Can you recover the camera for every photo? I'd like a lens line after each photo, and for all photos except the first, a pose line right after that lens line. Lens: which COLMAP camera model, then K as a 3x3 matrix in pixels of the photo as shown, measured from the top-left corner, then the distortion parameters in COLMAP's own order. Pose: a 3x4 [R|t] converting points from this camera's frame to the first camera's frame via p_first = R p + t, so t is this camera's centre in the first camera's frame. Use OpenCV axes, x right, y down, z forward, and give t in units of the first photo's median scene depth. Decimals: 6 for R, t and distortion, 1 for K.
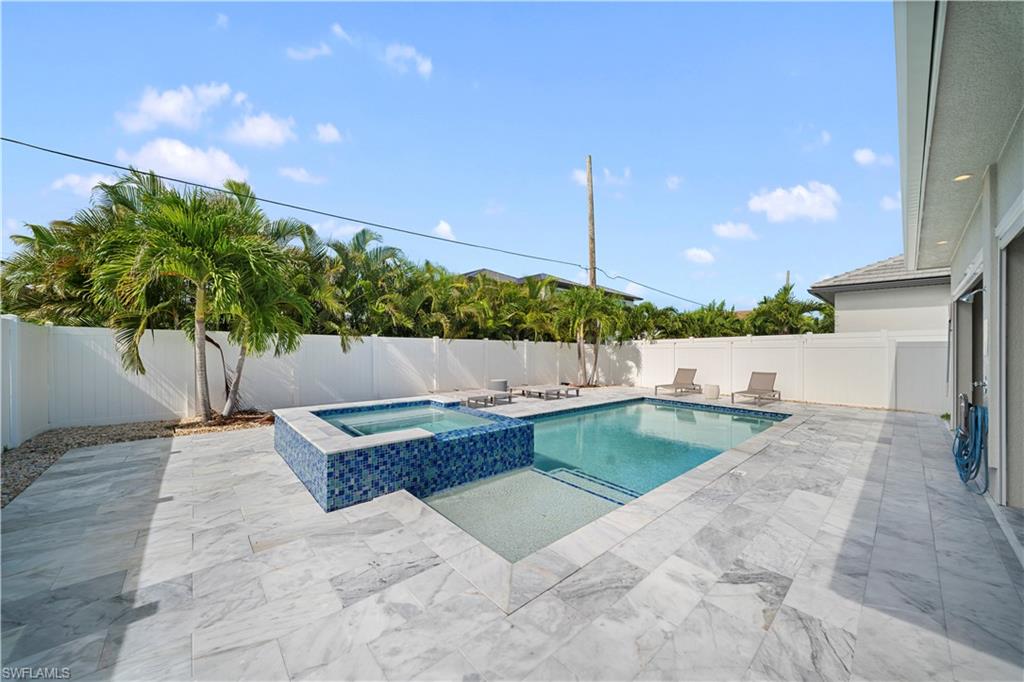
lens RADIAL K [[358.2, 0, 515.4], [0, 358.2, 346.3], [0, 0, 1]] dist [-0.000912, -0.003267]
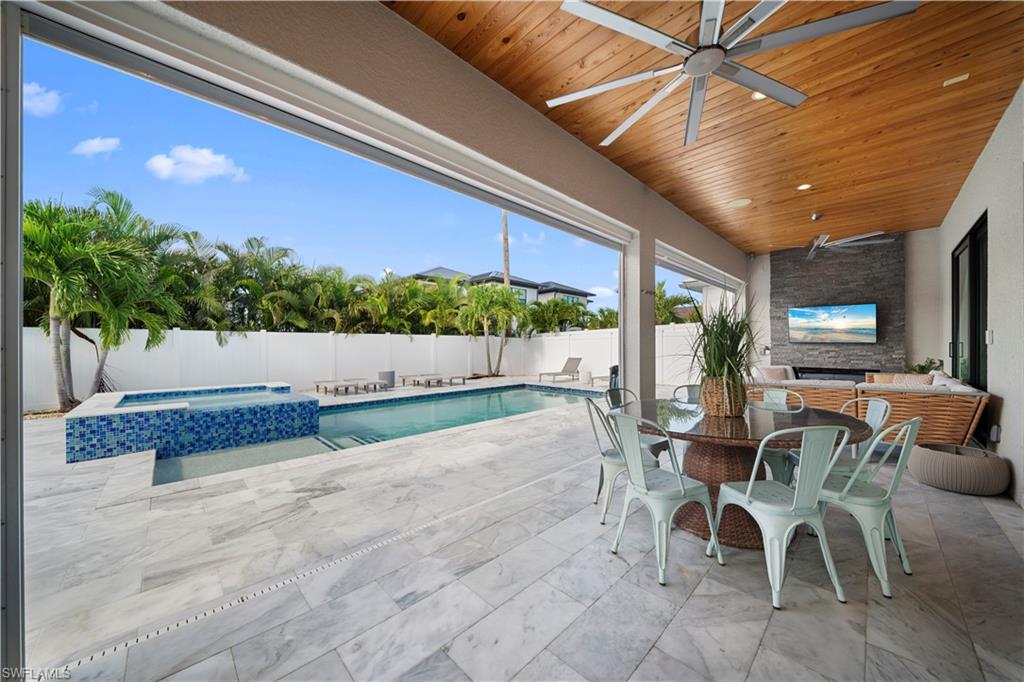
lens RADIAL K [[358.2, 0, 514.0], [0, 358.2, 339.9], [0, 0, 1]] dist [-0.000912, -0.003267]
pose [[0.998820, -0.015464, 0.046033, 0.760951], [0.015819, 0.999848, -0.007368, 0.041490], [-0.045912, 0.008087, 0.998913, -0.253716]]
